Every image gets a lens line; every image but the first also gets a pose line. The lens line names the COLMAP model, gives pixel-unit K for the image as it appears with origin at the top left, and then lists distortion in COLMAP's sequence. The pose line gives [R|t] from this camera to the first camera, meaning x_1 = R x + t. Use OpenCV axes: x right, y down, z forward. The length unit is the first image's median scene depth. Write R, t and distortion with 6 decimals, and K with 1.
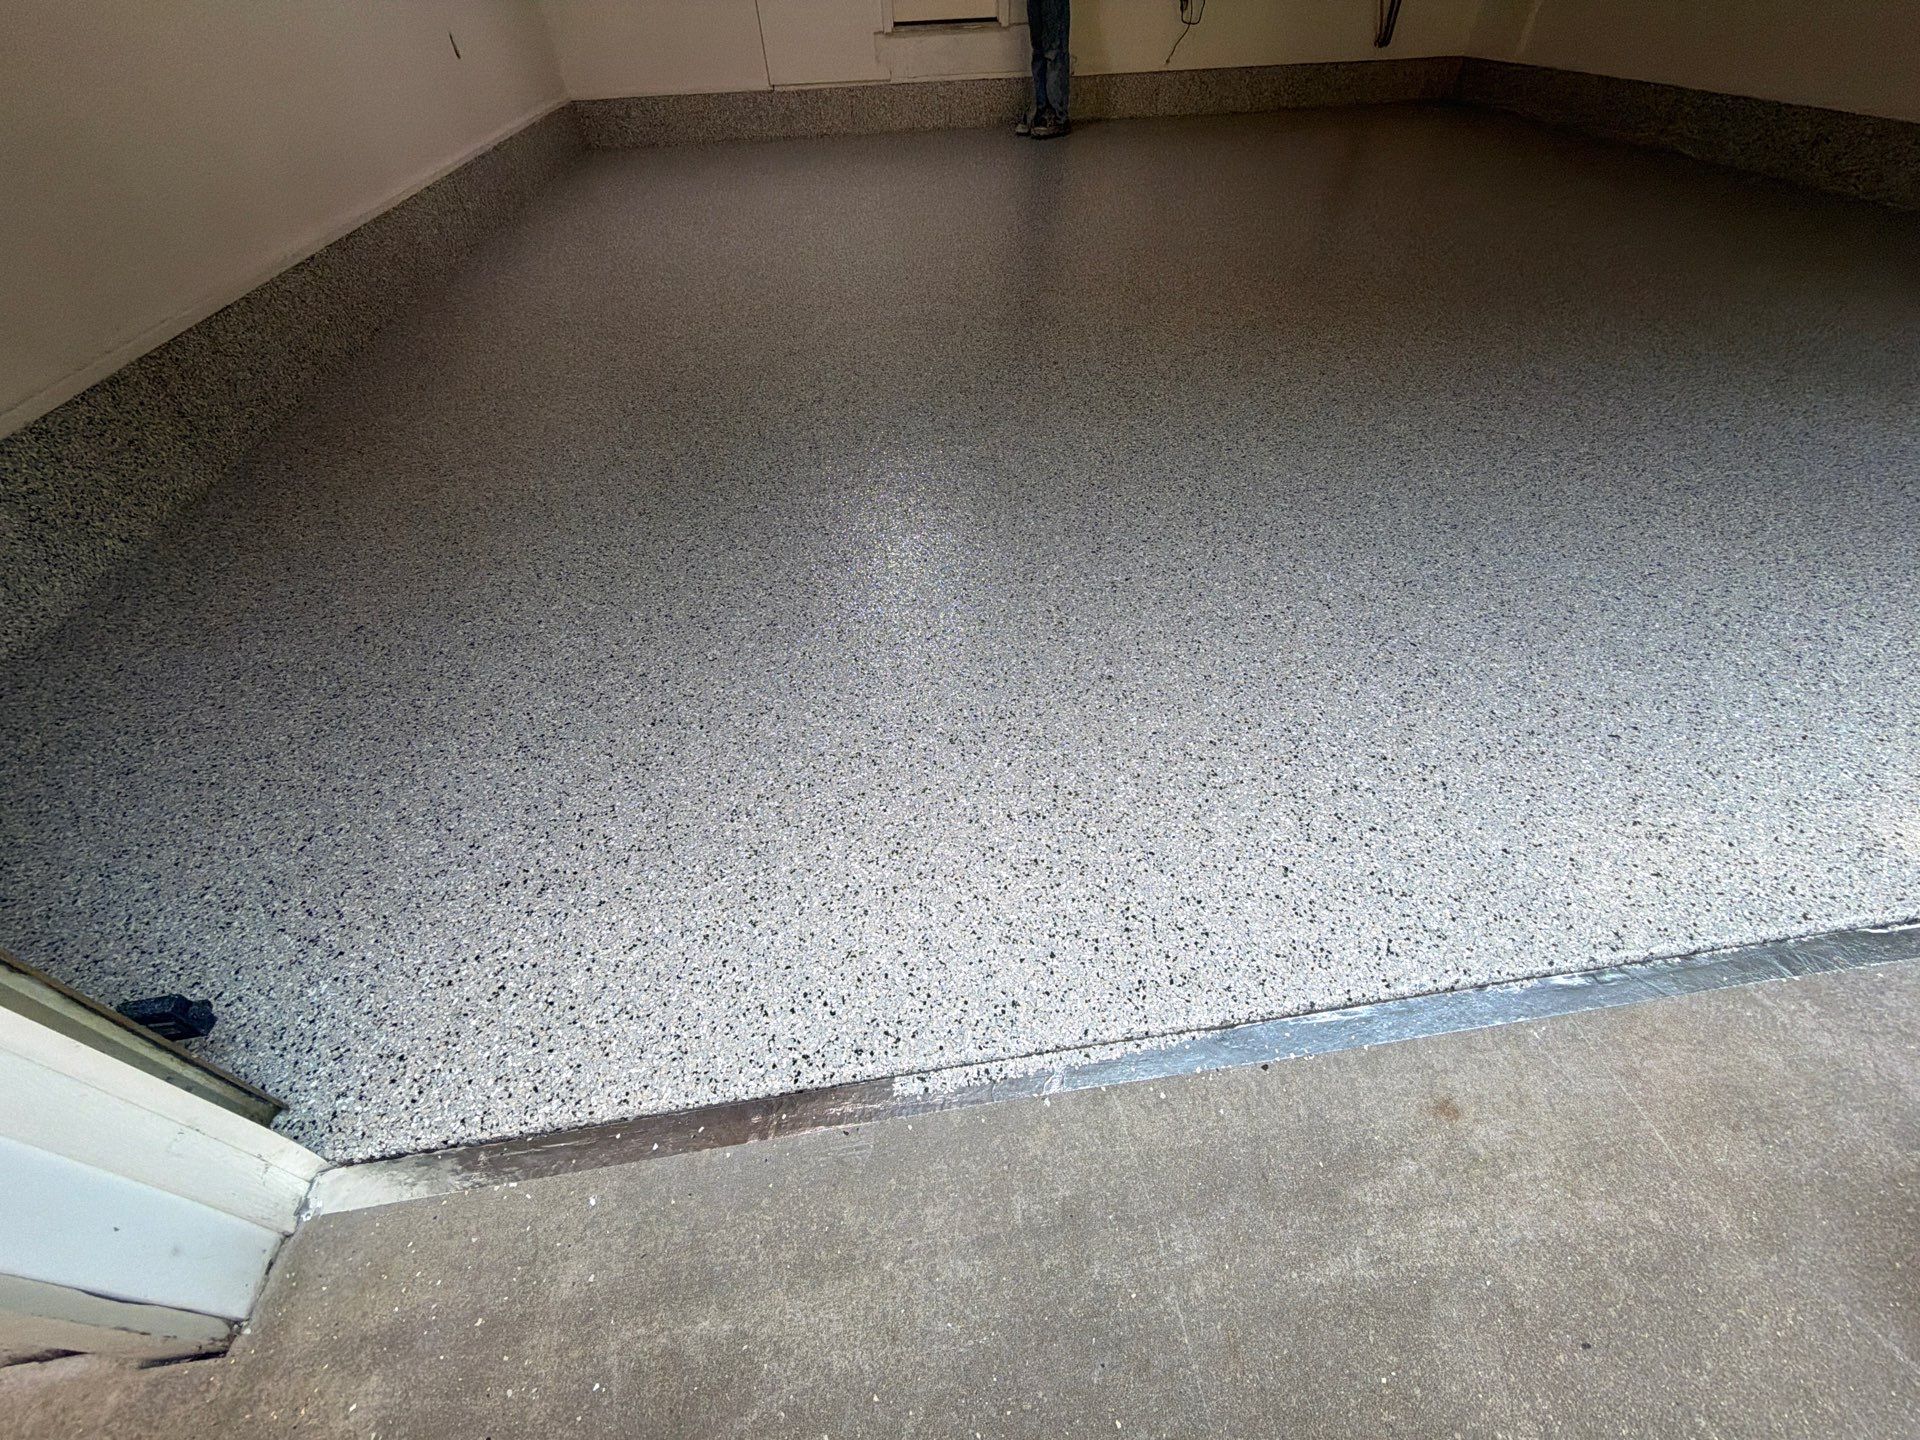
lens RADIAL K [[764.1, 0, 967.3], [0, 764.1, 719.8], [0, 0, 1]] dist [0.000747, -0.000137]
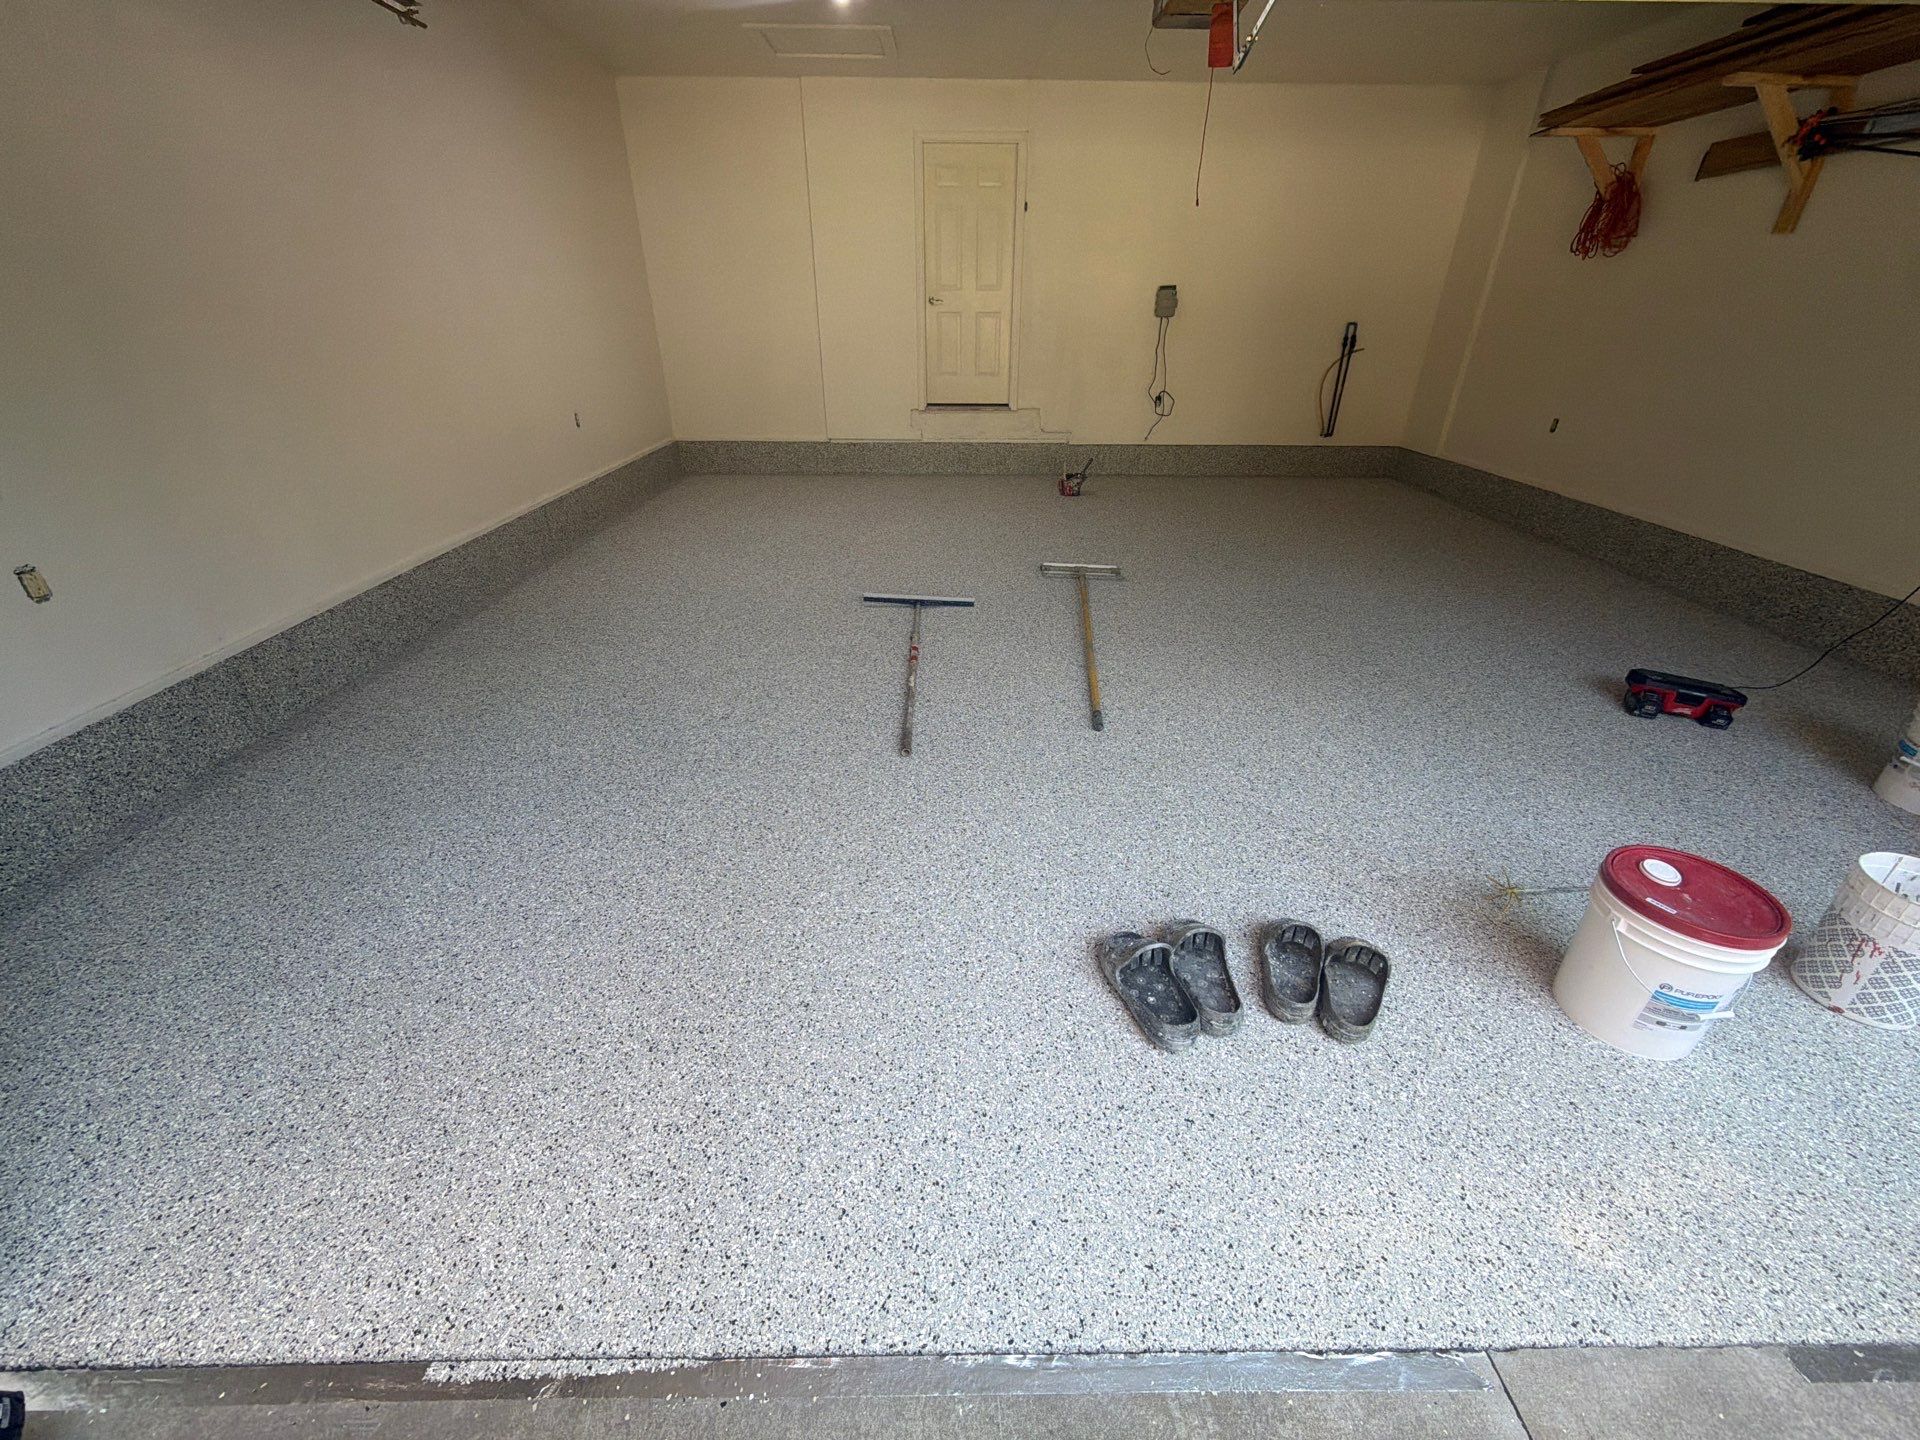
lens RADIAL K [[764.1, 0, 959.3], [0, 764.1, 721.4], [0, 0, 1]] dist [0.000747, -0.000137]
pose [[0.991487, 0.089381, -0.094683, 0.677351], [-0.112950, 0.952168, -0.283933, -0.226230], [0.064776, 0.292210, 0.954158, -0.364410]]
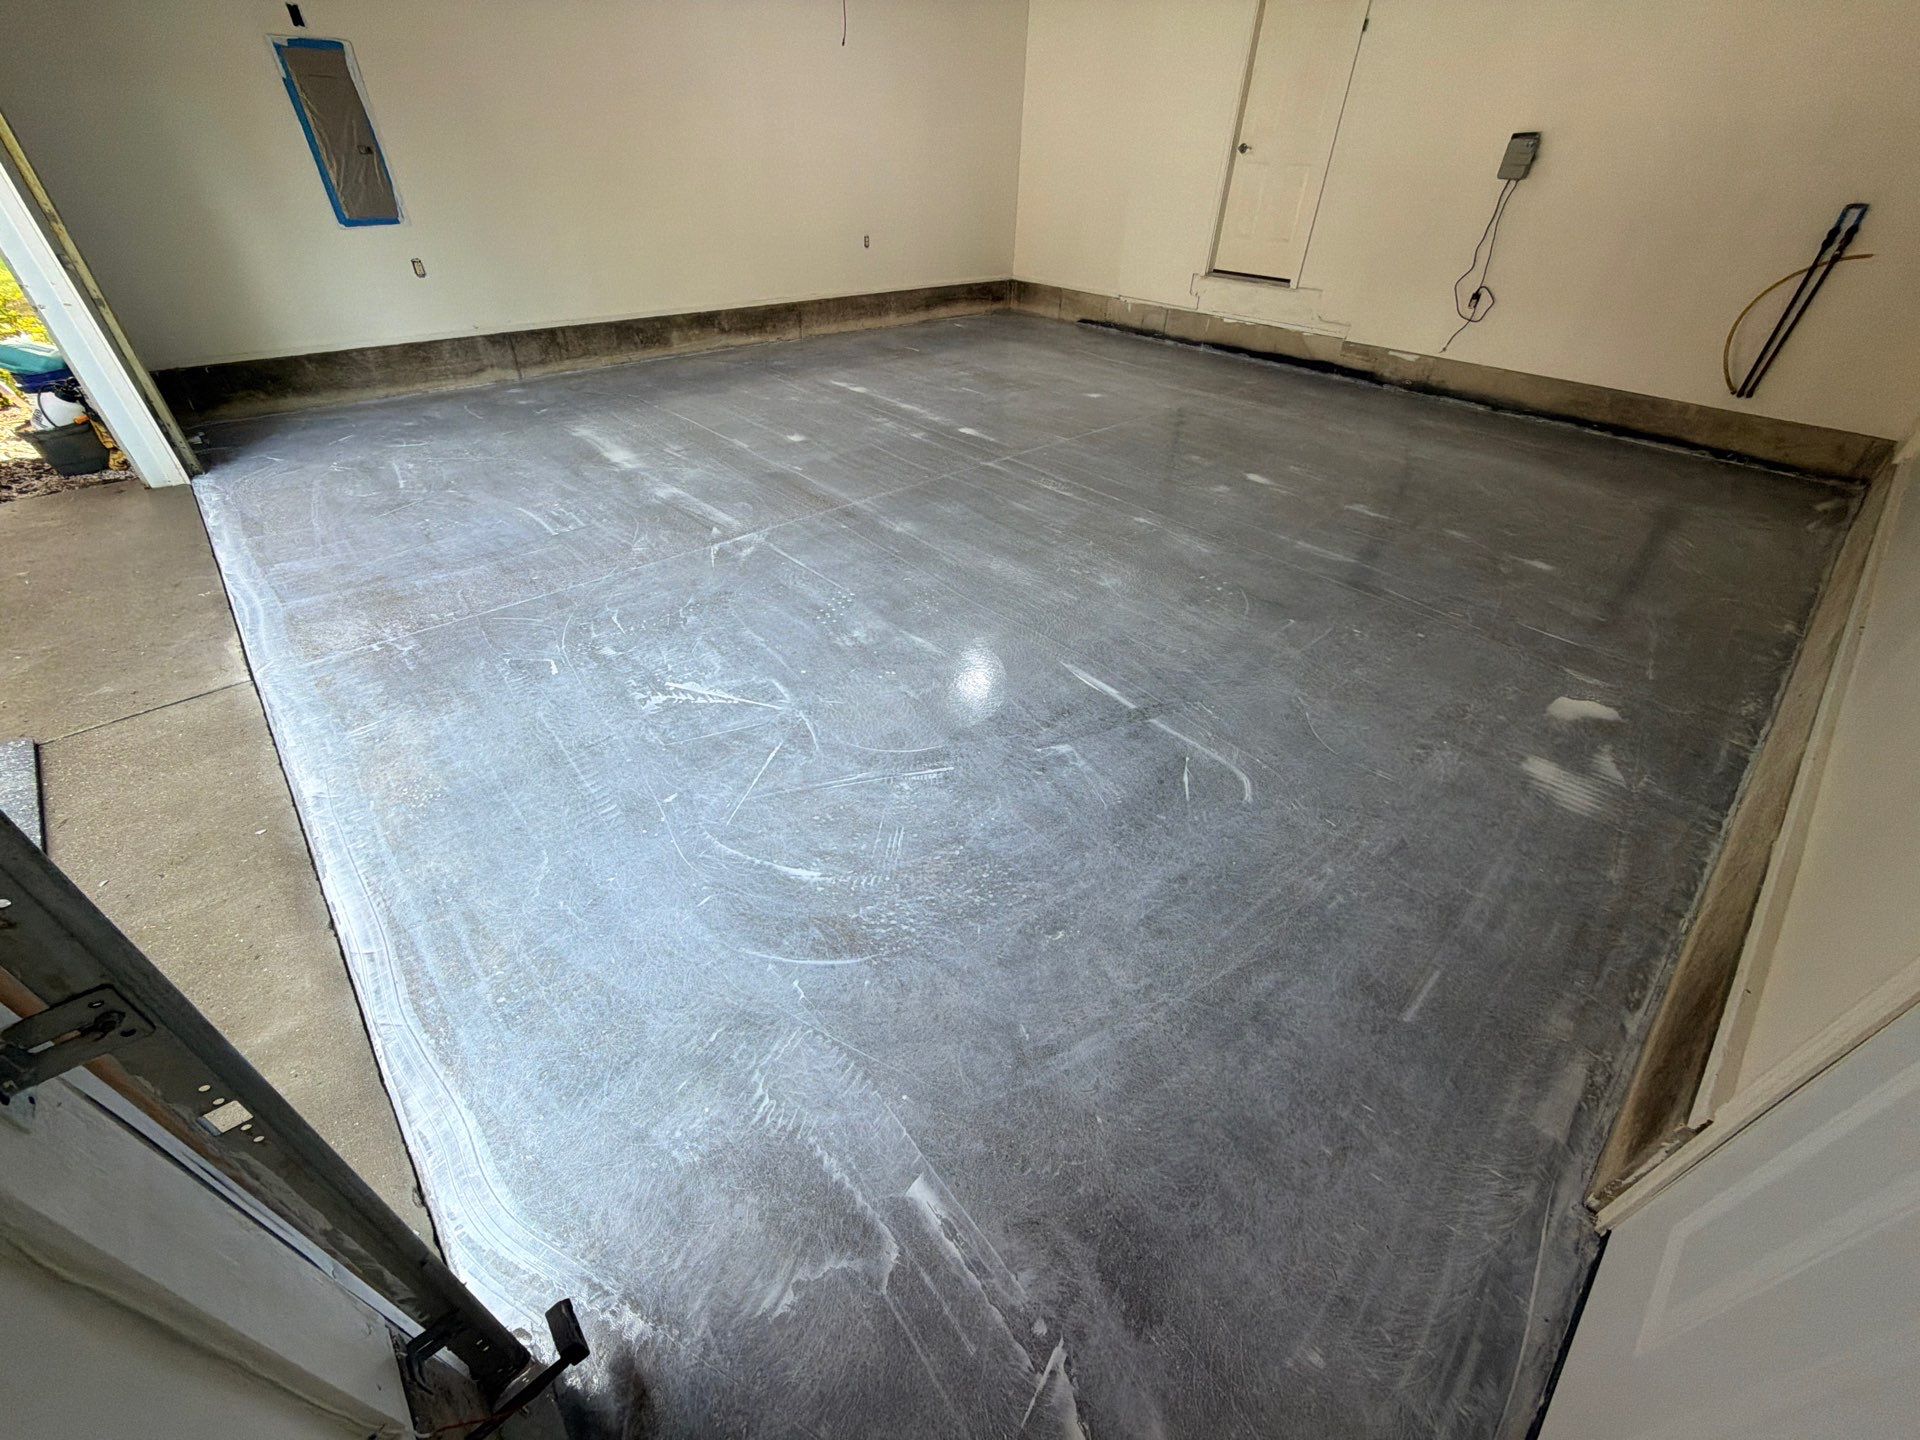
lens RADIAL K [[764.1, 0, 955.6], [0, 764.1, 720.2], [0, 0, 1]] dist [0.000747, -0.000137]
pose [[0.561382, 0.533904, -0.632295, 4.316203], [-0.618089, 0.778564, 0.108643, -1.294349], [0.550287, 0.329825, 0.767072, 0.500556]]
